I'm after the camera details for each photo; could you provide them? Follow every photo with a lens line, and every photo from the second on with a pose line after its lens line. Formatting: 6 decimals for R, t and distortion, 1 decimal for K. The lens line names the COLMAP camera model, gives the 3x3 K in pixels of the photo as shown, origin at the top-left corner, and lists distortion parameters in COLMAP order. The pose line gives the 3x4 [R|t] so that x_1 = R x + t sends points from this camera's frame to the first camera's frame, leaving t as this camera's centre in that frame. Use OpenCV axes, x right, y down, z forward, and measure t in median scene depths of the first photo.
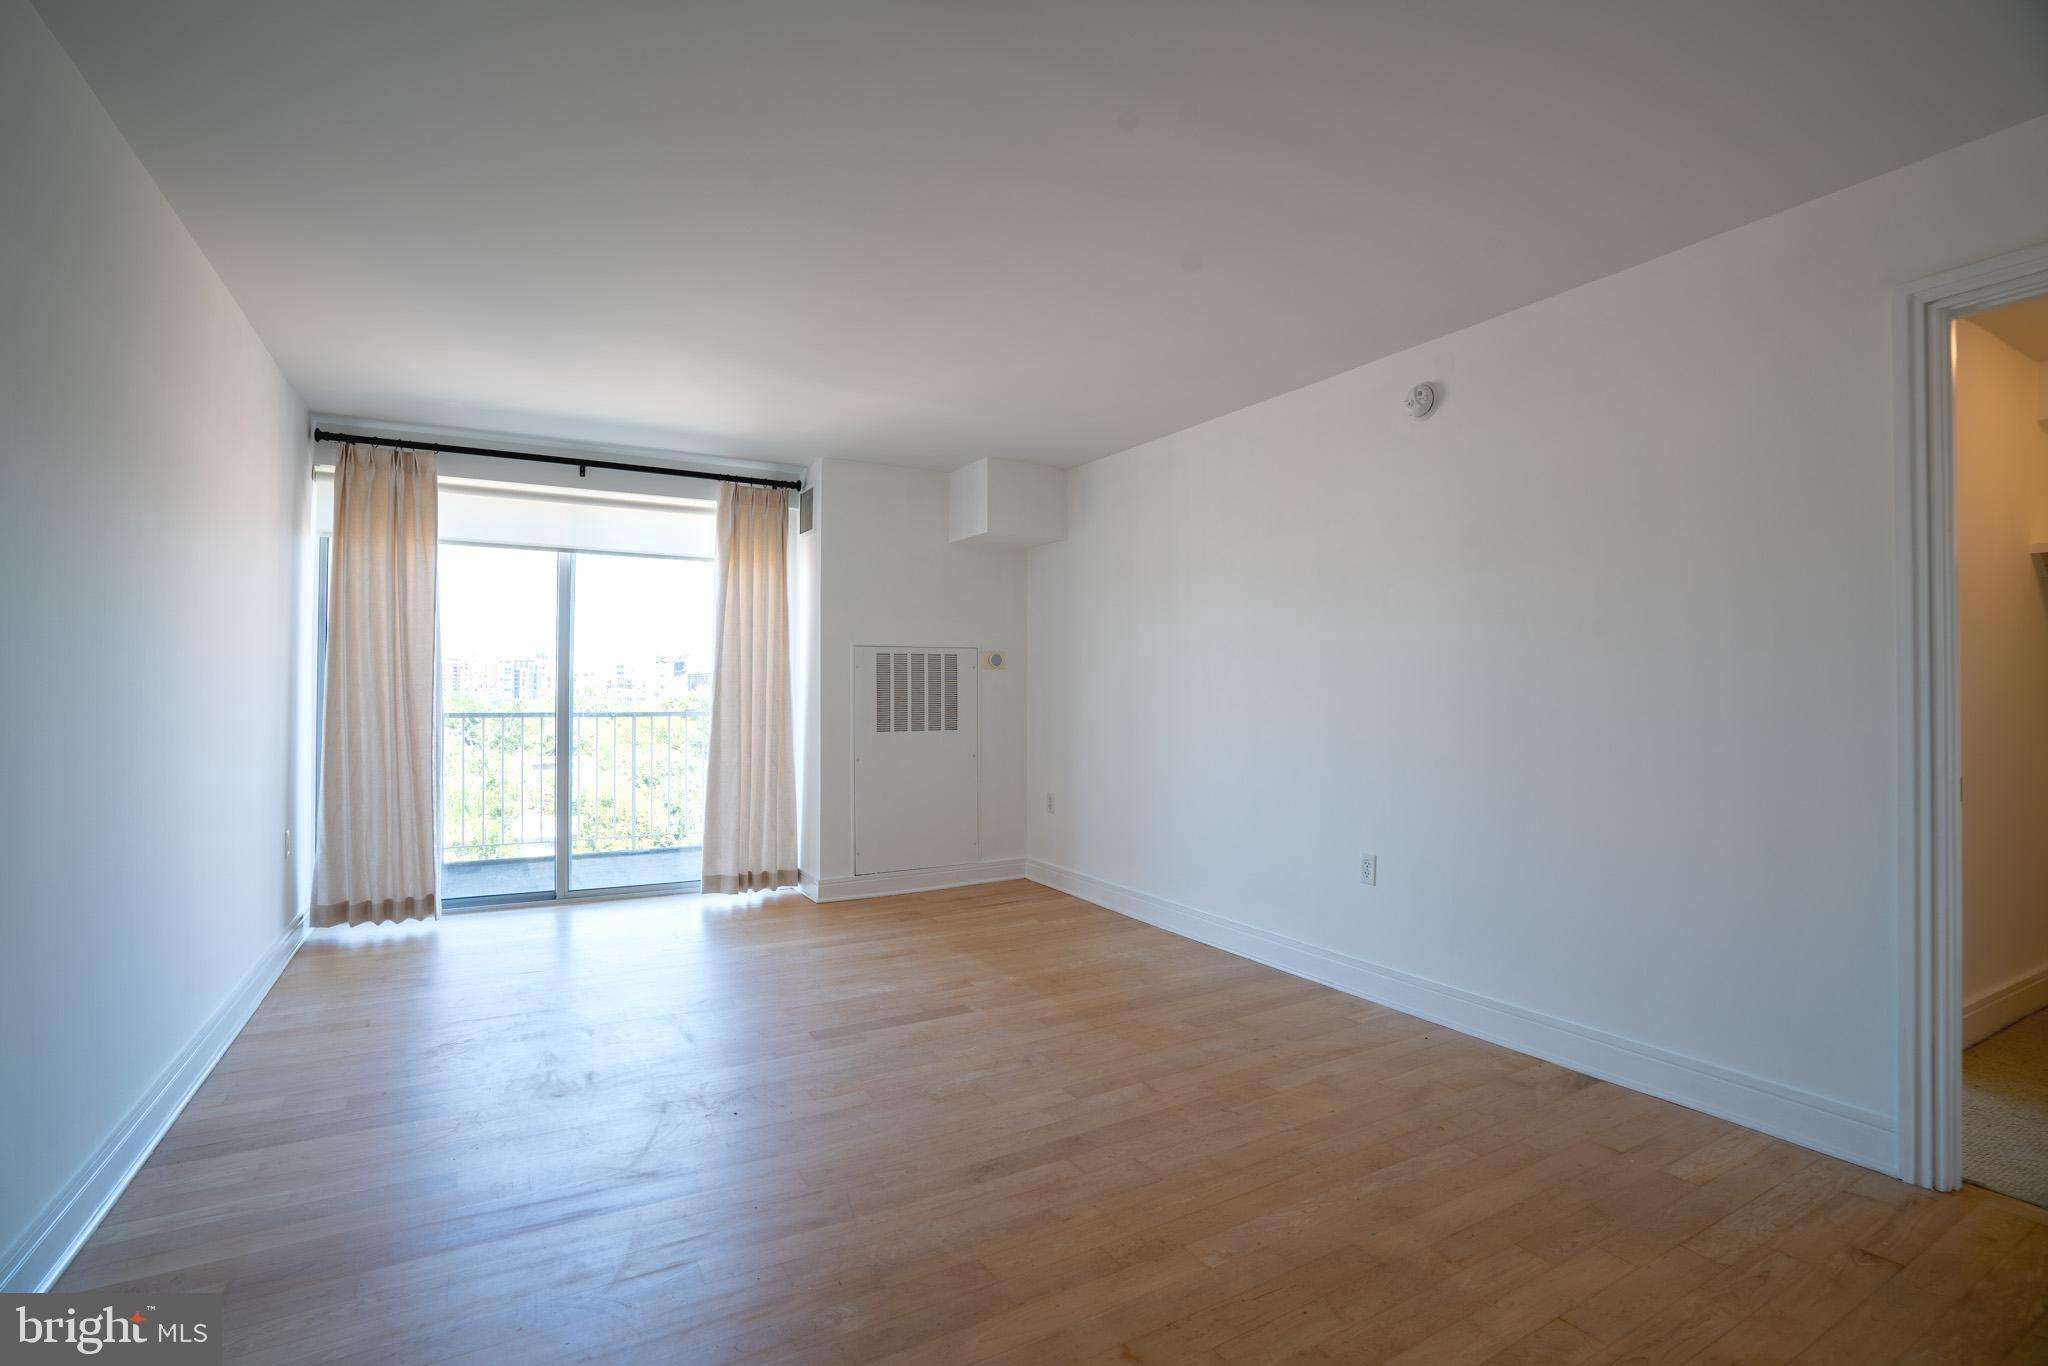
lens RADIAL K [[942.4, 0, 1016.7], [0, 942.4, 676.1], [0, 0, 1]] dist [-0.069054, 0.023611]
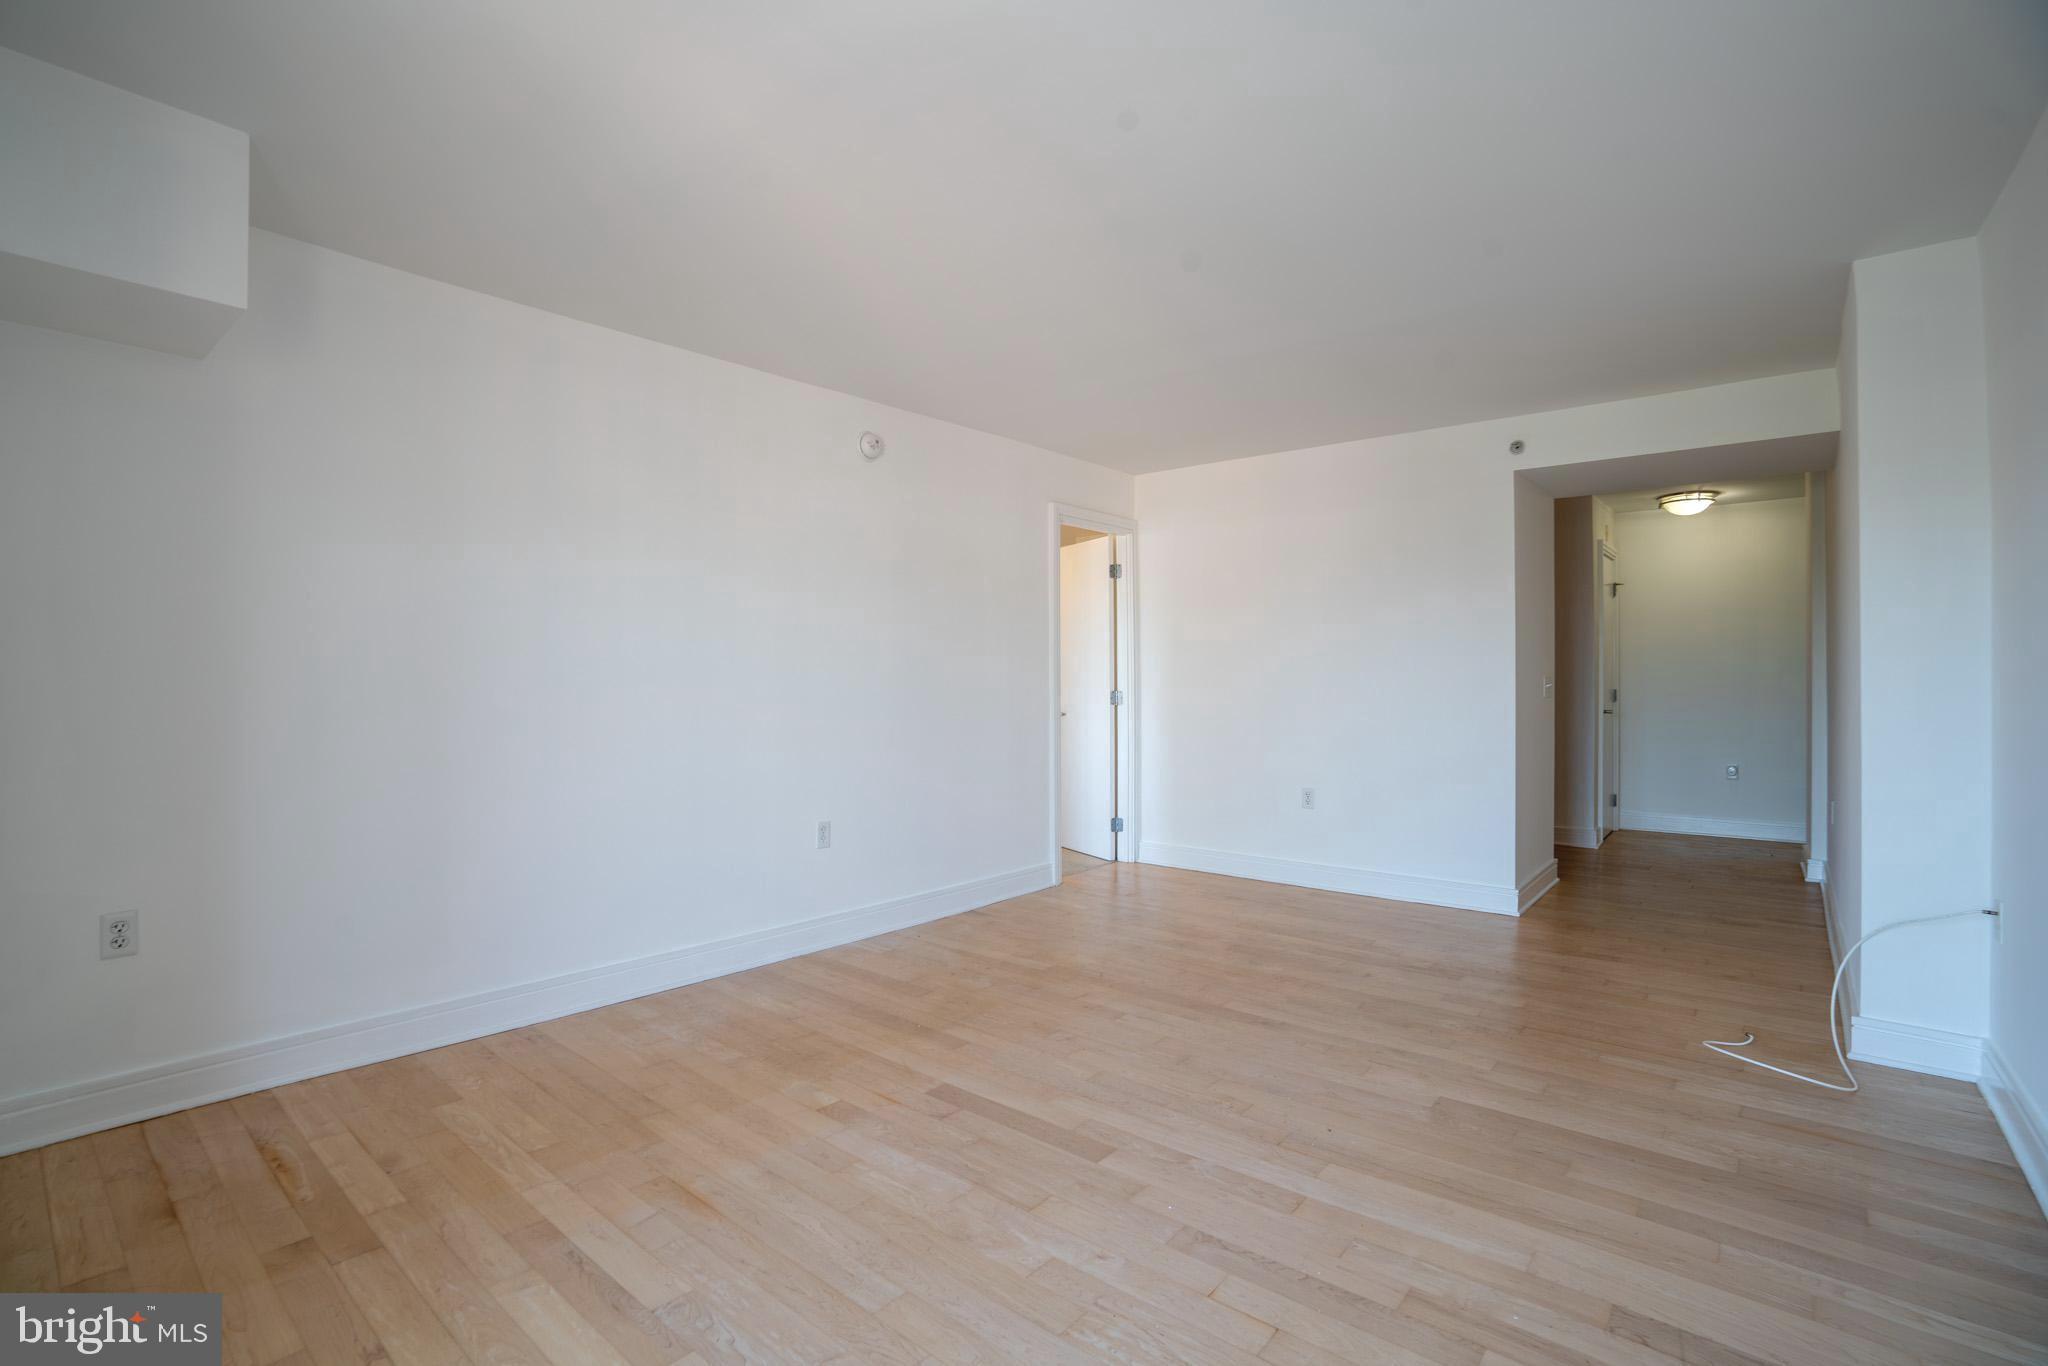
lens RADIAL K [[942.4, 0, 1009.4], [0, 942.4, 677.3], [0, 0, 1]] dist [-0.069054, 0.023611]
pose [[-0.332539, -0.000460, 0.943089, -0.576667], [-0.013733, 0.999896, -0.004355, 0.012825], [-0.942989, -0.014400, -0.332511, 0.869065]]
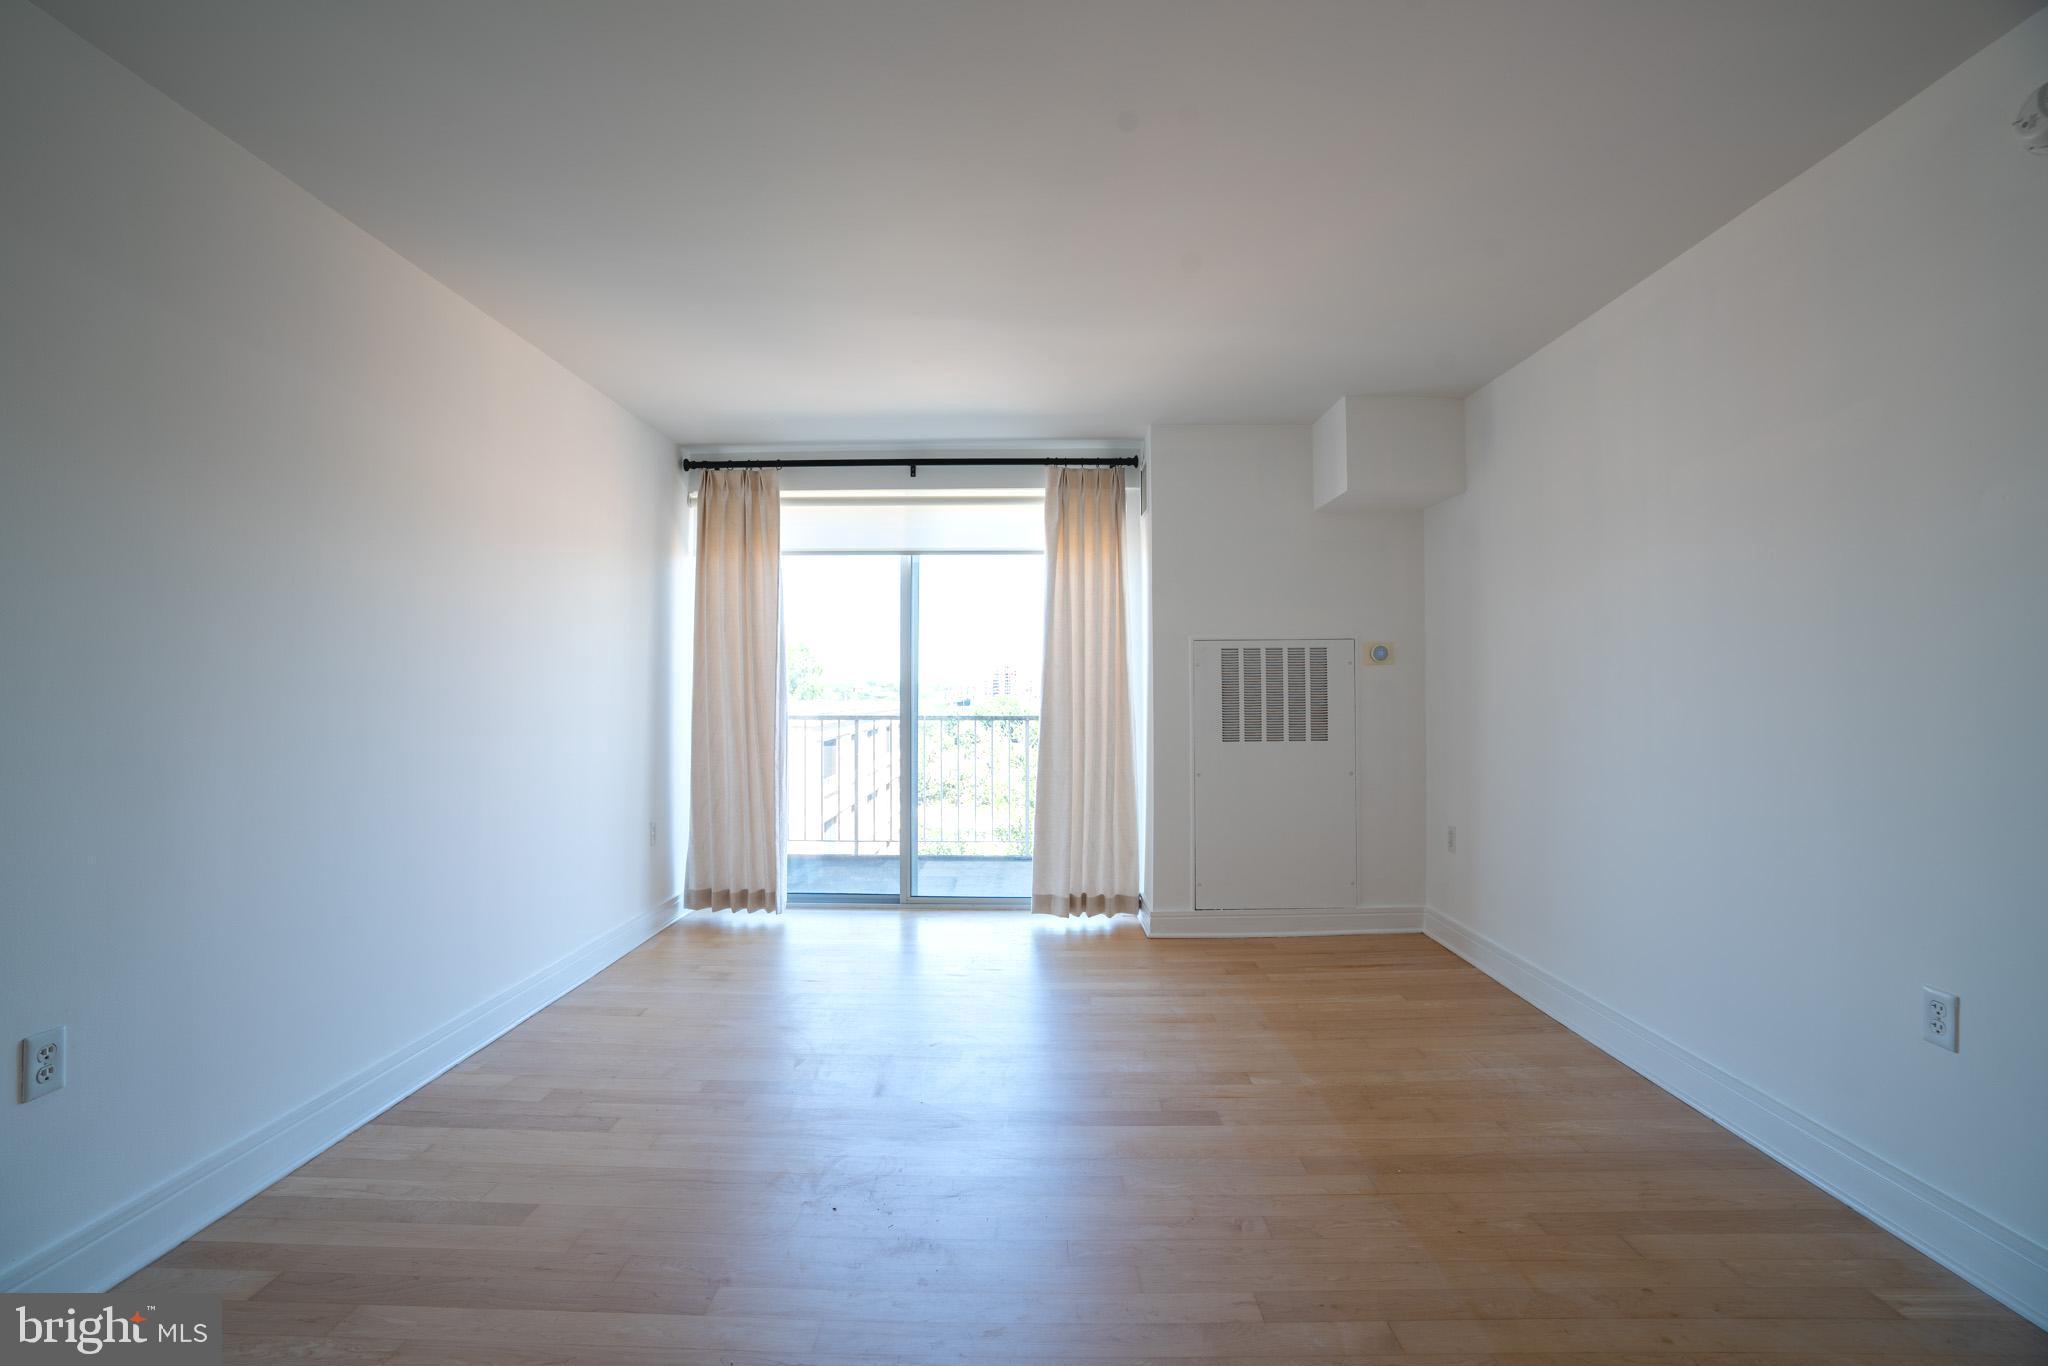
lens RADIAL K [[942.4, 0, 1016.1], [0, 942.4, 676.4], [0, 0, 1]] dist [-0.069054, 0.023611]
pose [[0.858756, -0.013423, -0.512208, 0.138789], [0.011648, 0.999910, -0.006674, 0.004824], [0.512252, -0.000235, 0.858835, 0.204857]]
